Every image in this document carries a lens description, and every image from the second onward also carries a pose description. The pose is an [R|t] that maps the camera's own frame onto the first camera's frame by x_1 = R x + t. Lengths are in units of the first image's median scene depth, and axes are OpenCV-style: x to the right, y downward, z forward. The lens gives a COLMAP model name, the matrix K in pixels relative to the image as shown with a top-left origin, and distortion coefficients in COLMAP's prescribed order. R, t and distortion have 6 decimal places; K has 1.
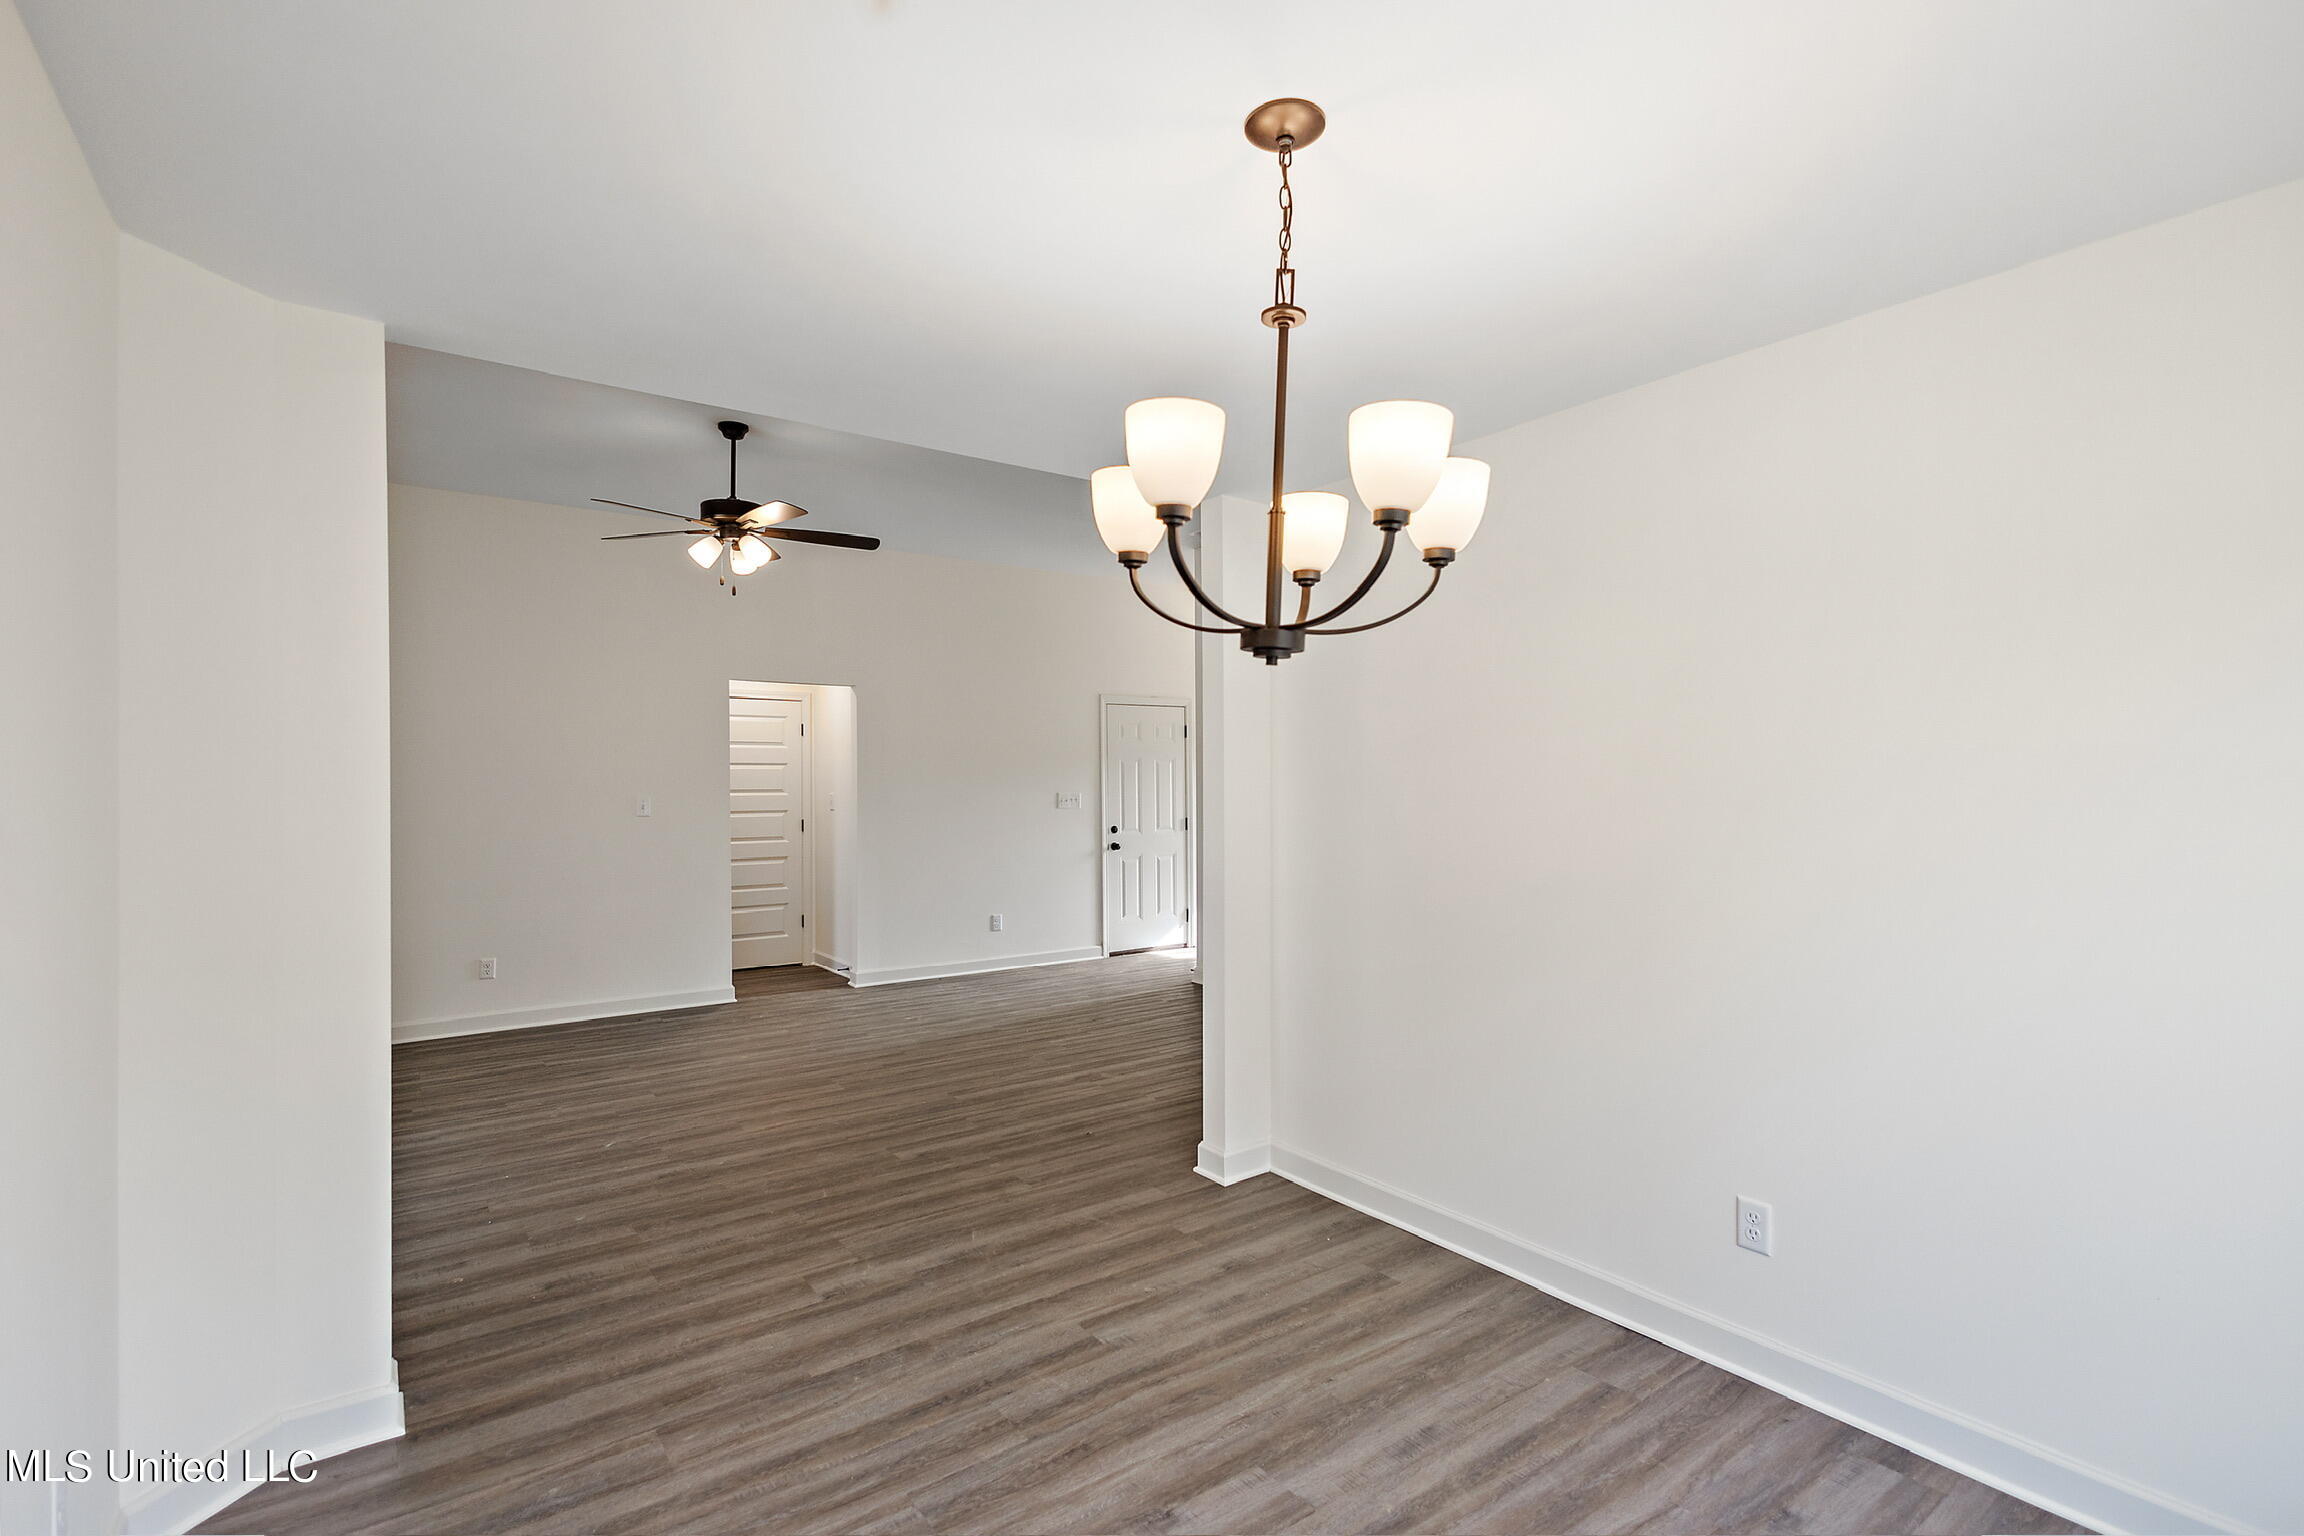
lens RADIAL K [[1071.8, 0, 1152.0], [0, 1071.8, 768.0], [0, 0, 1]] dist [0.015241, -0.000072]
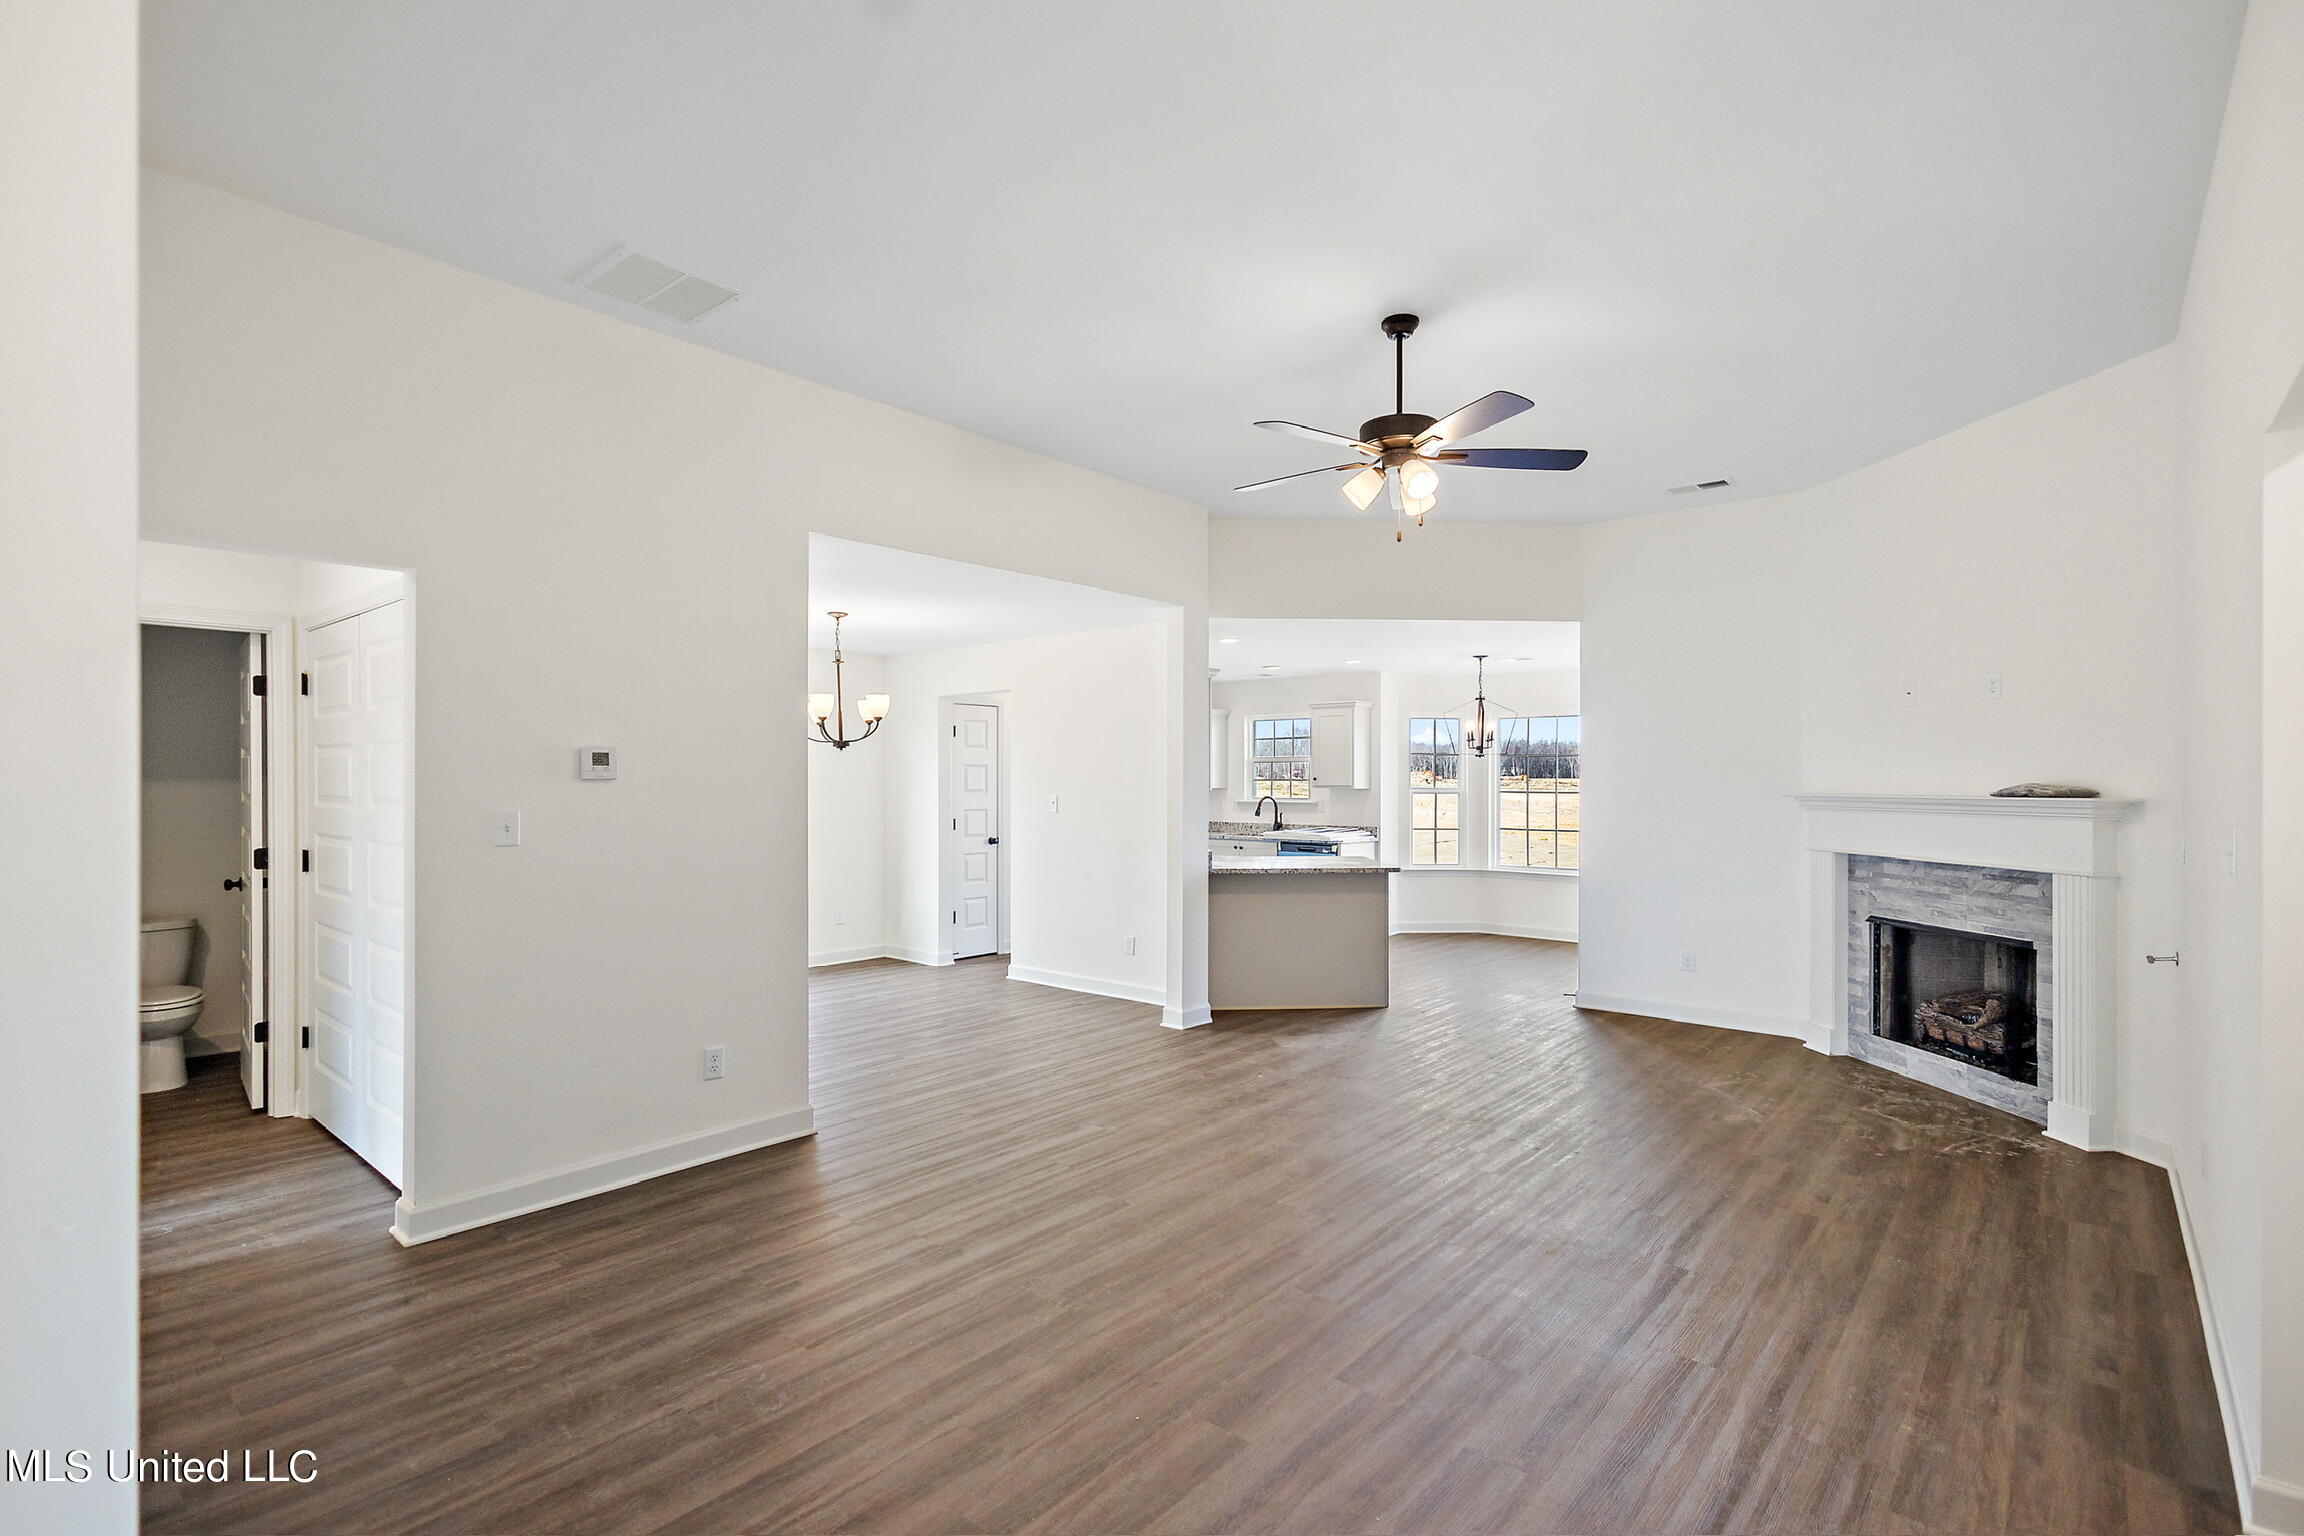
lens RADIAL K [[1059.5, 0, 1151.5], [0, 1059.5, 783.2], [0, 0, 1]] dist [0.001728, 0.000120]
pose [[-0.976497, -0.001485, -0.215527, -0.048195], [0.000447, 0.999960, -0.008917, 0.019659], [0.215532, -0.008804, -0.976457, 1.730185]]
